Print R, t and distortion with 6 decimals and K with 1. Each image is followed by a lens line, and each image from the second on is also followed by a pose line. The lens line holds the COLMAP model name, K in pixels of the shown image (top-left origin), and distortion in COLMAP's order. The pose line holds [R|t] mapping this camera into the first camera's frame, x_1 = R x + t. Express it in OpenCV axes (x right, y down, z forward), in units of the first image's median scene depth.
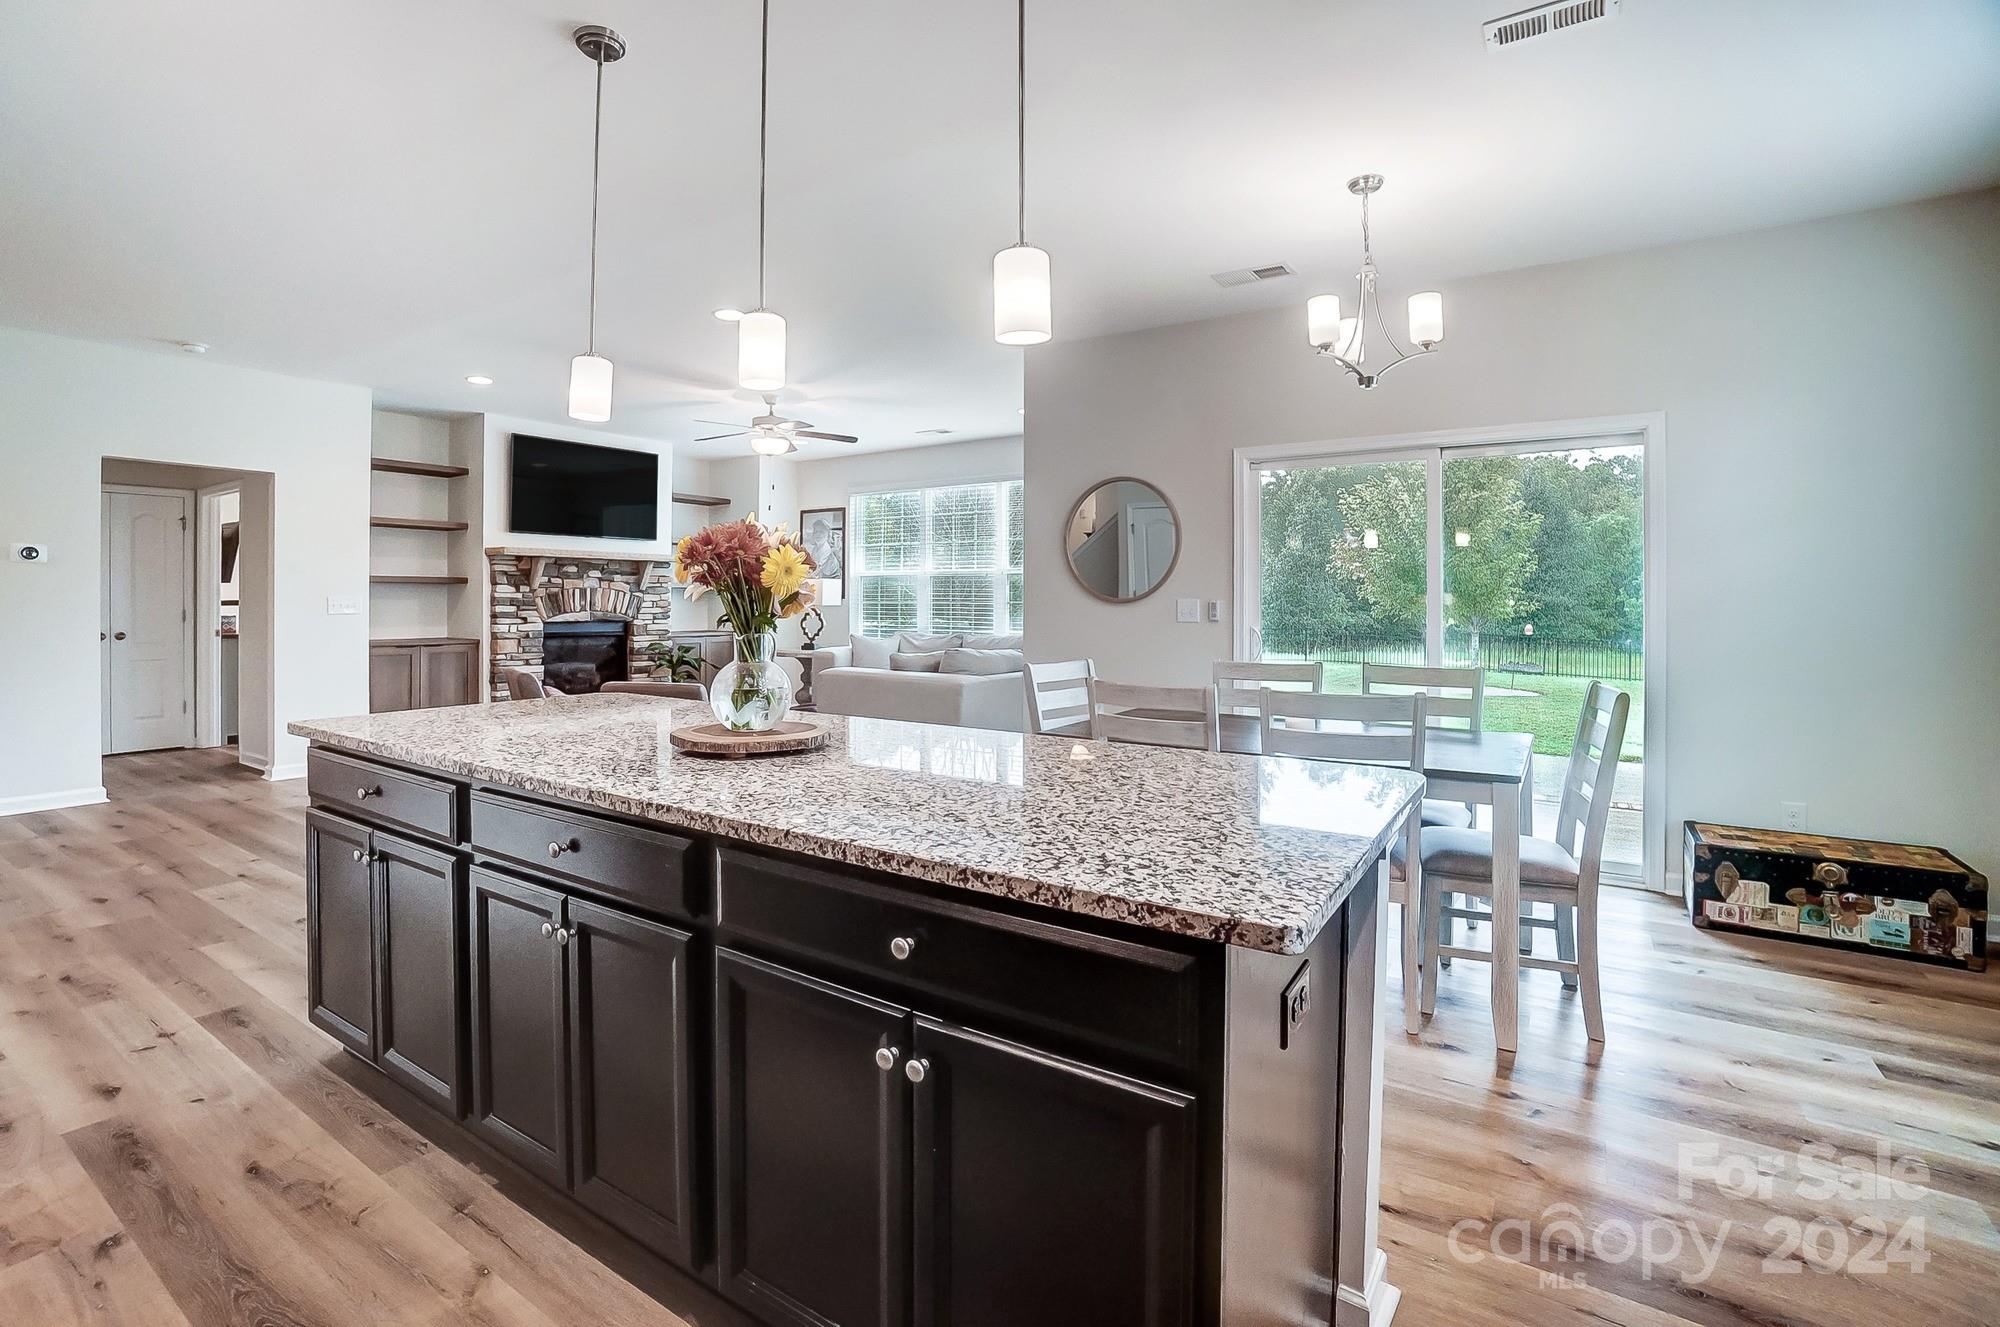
lens RADIAL K [[935.8, 0, 971.6], [0, 935.8, 601.6], [0, 0, 1]] dist [-0.066157, 0.021169]
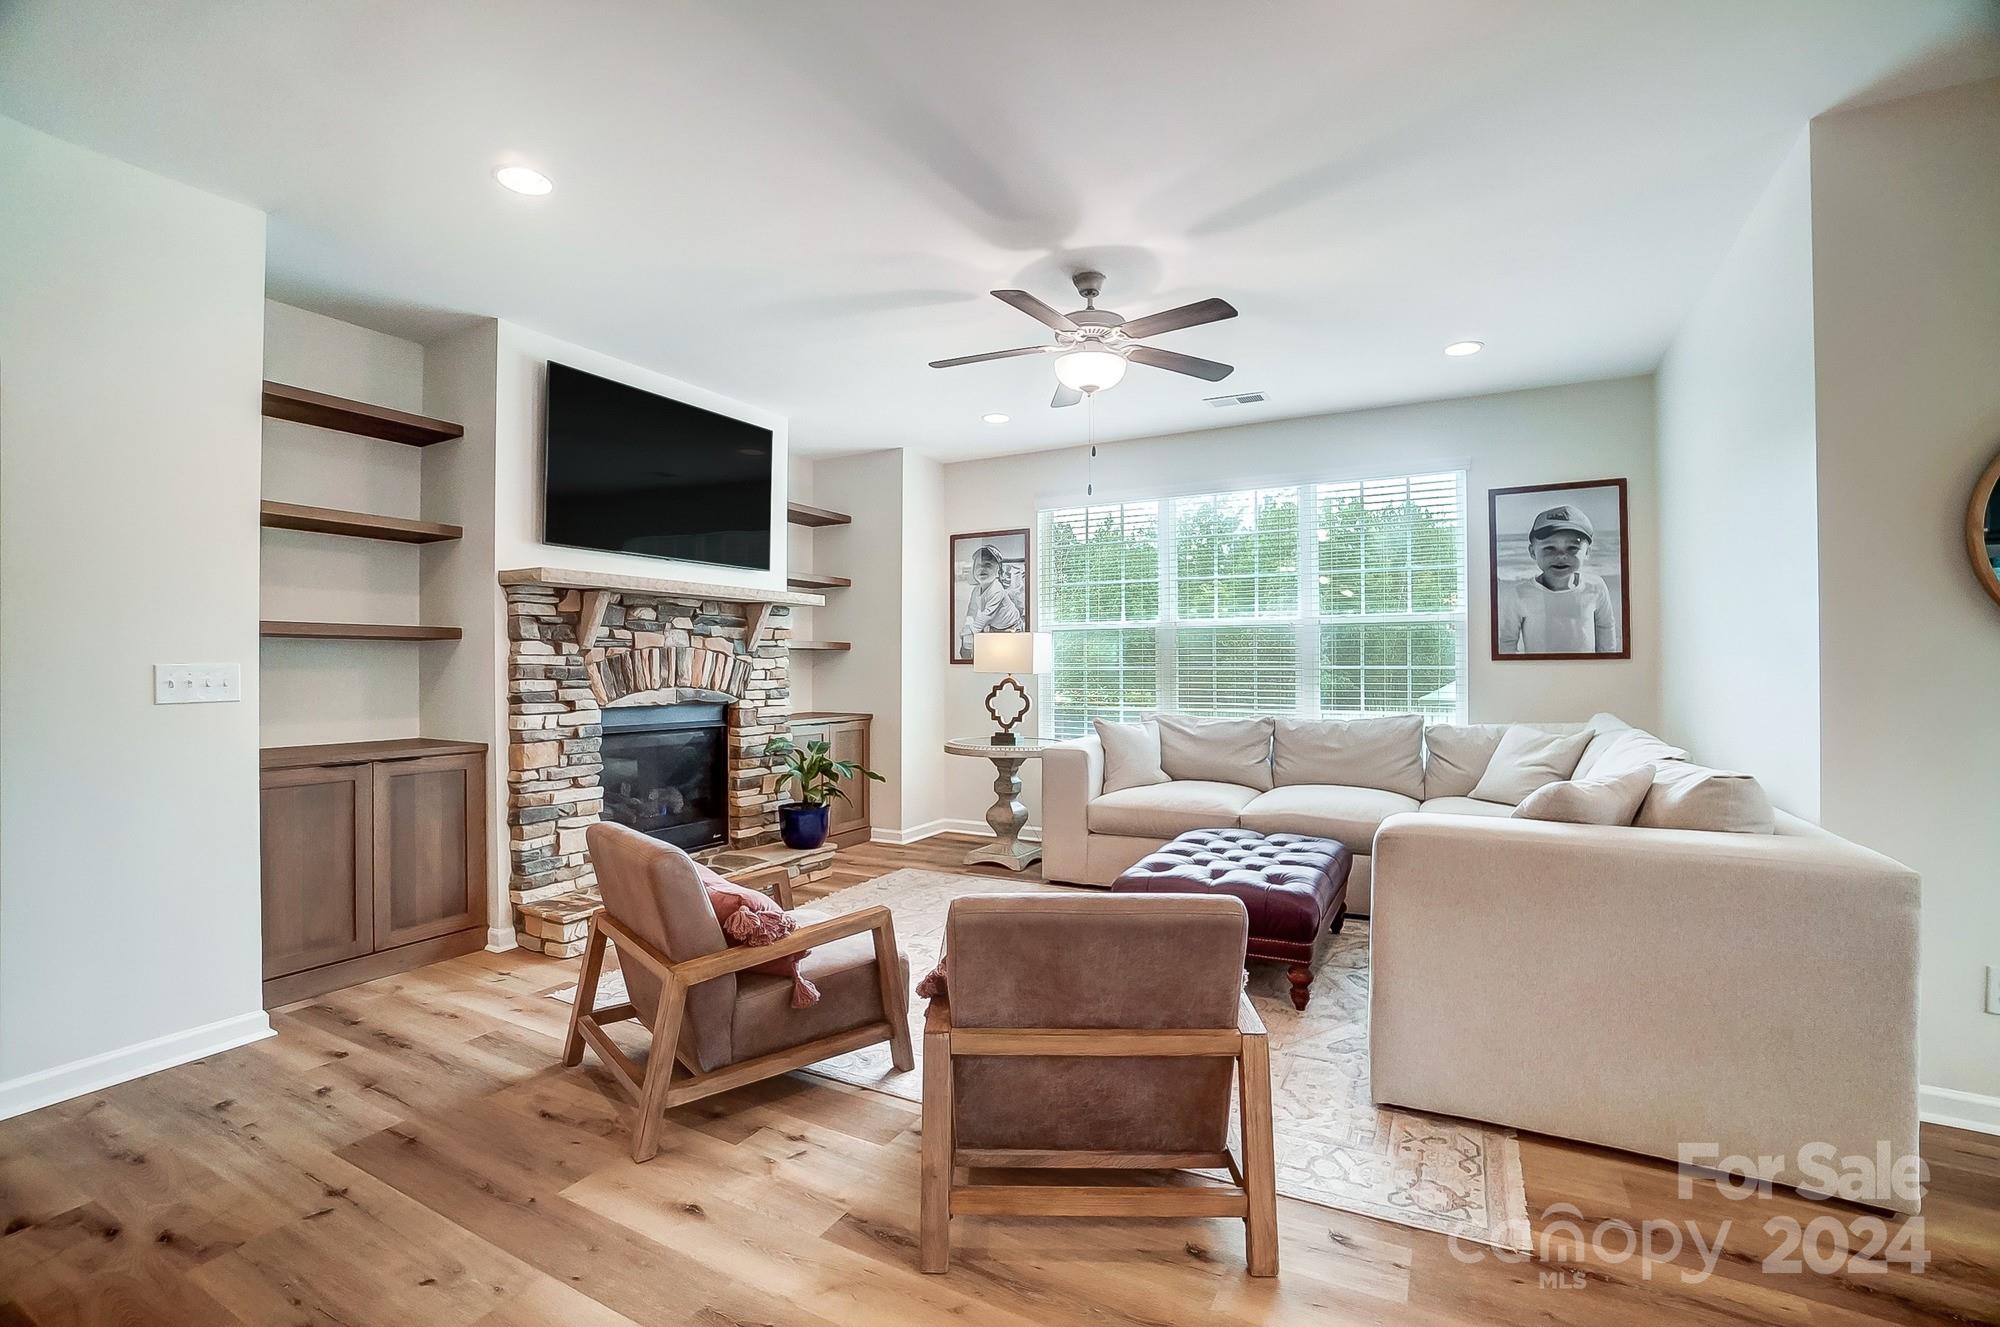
lens RADIAL K [[910.4, 0, 1000.0], [0, 910.4, 663.5], [0, 0, 1]] dist [-0.058735, 0.020347]
pose [[0.994598, -0.007628, 0.103525, -0.290324], [0.008059, 0.999961, -0.003744, -0.000937], [-0.103493, 0.004558, 0.994620, 0.450462]]
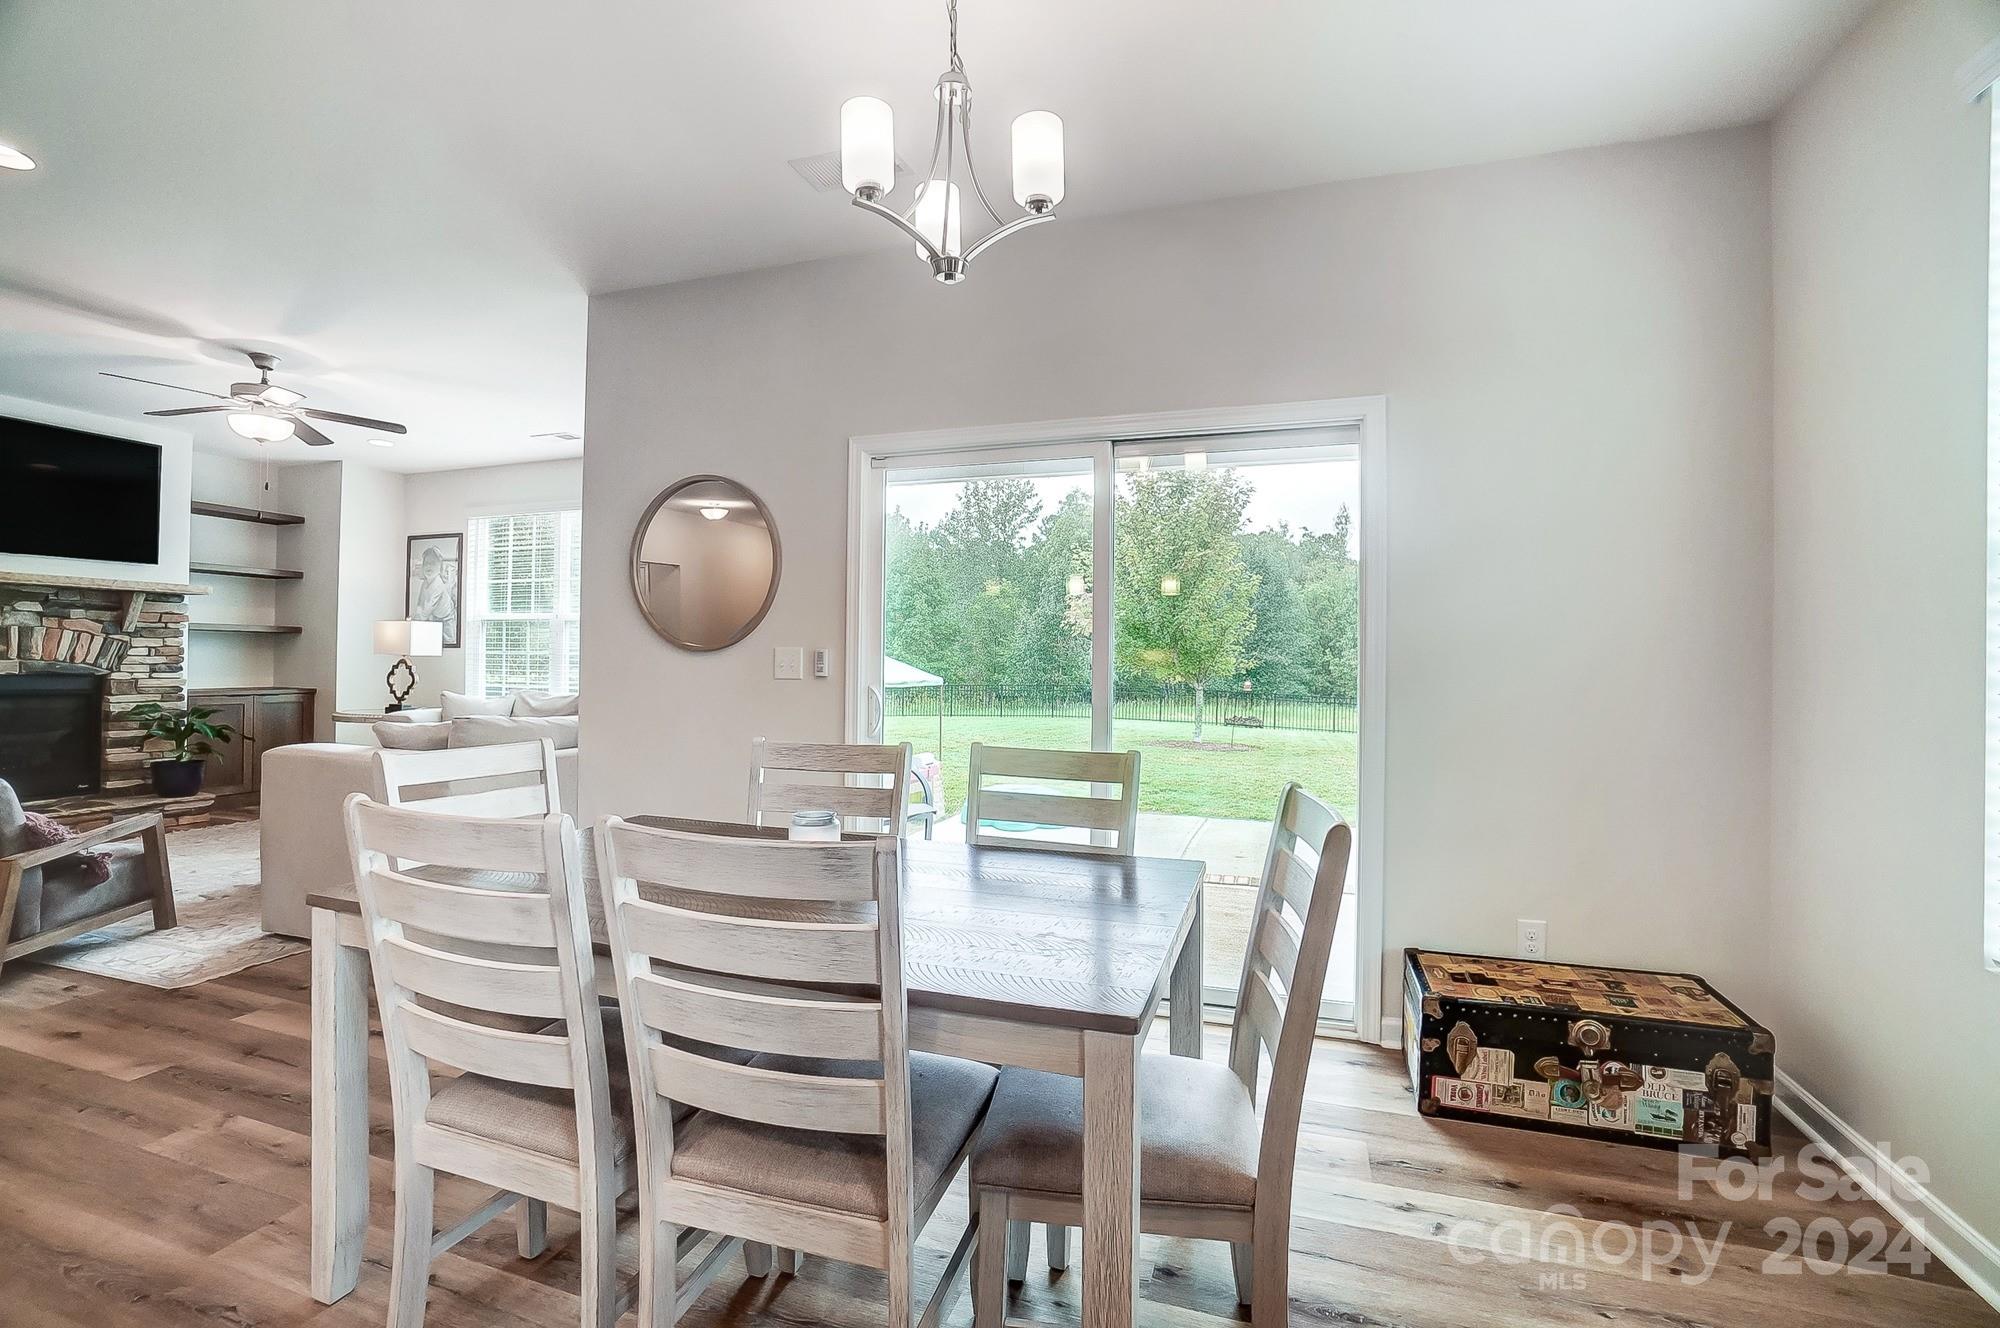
lens RADIAL K [[910.4, 0, 1000.0], [0, 910.4, 664.0], [0, 0, 1]] dist [-0.058735, 0.020347]
pose [[0.962892, 0.006689, 0.269806, 0.130175], [-0.008573, 0.999946, 0.005808, 0.003437], [-0.269752, -0.007906, 0.962897, 0.185139]]
